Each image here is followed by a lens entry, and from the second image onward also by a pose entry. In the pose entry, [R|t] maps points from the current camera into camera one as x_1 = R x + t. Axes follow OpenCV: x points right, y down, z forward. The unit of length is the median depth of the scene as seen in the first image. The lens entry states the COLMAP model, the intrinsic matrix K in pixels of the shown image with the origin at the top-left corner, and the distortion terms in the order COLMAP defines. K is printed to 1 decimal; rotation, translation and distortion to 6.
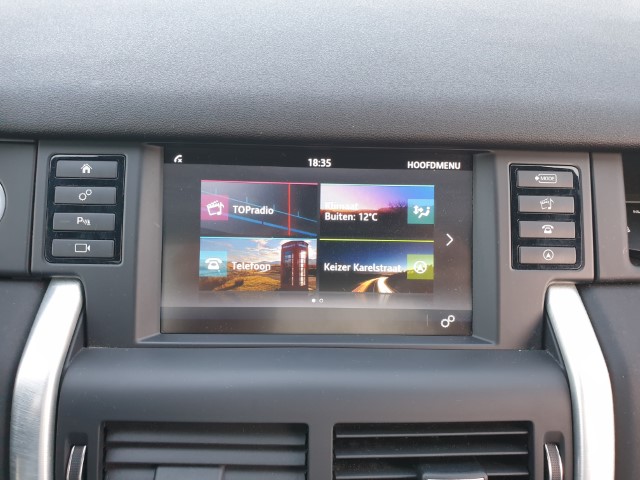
lens RADIAL K [[501.0, 0, 301.1], [0, 501.0, 241.2], [0, 0, 1]] dist [0.045258, -0.000299]
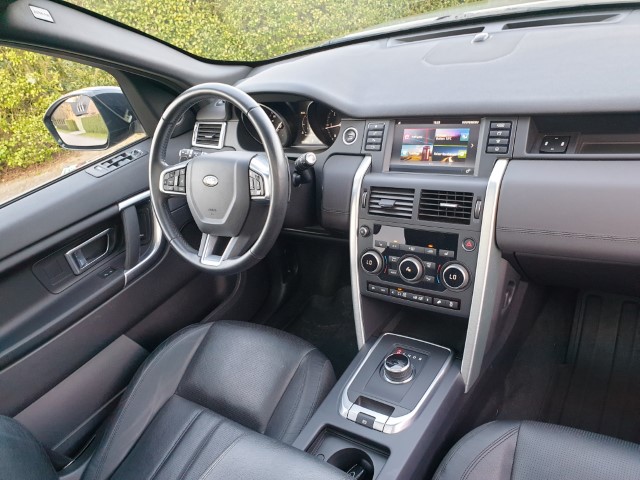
lens RADIAL K [[501.0, 0, 301.1], [0, 501.0, 241.2], [0, 0, 1]] dist [0.045258, -0.000299]
pose [[0.768099, 0.117837, -0.629395, 1.570572], [-0.098416, 0.992968, 0.065801, 0.504644], [0.632723, 0.011401, 0.774294, -2.202517]]
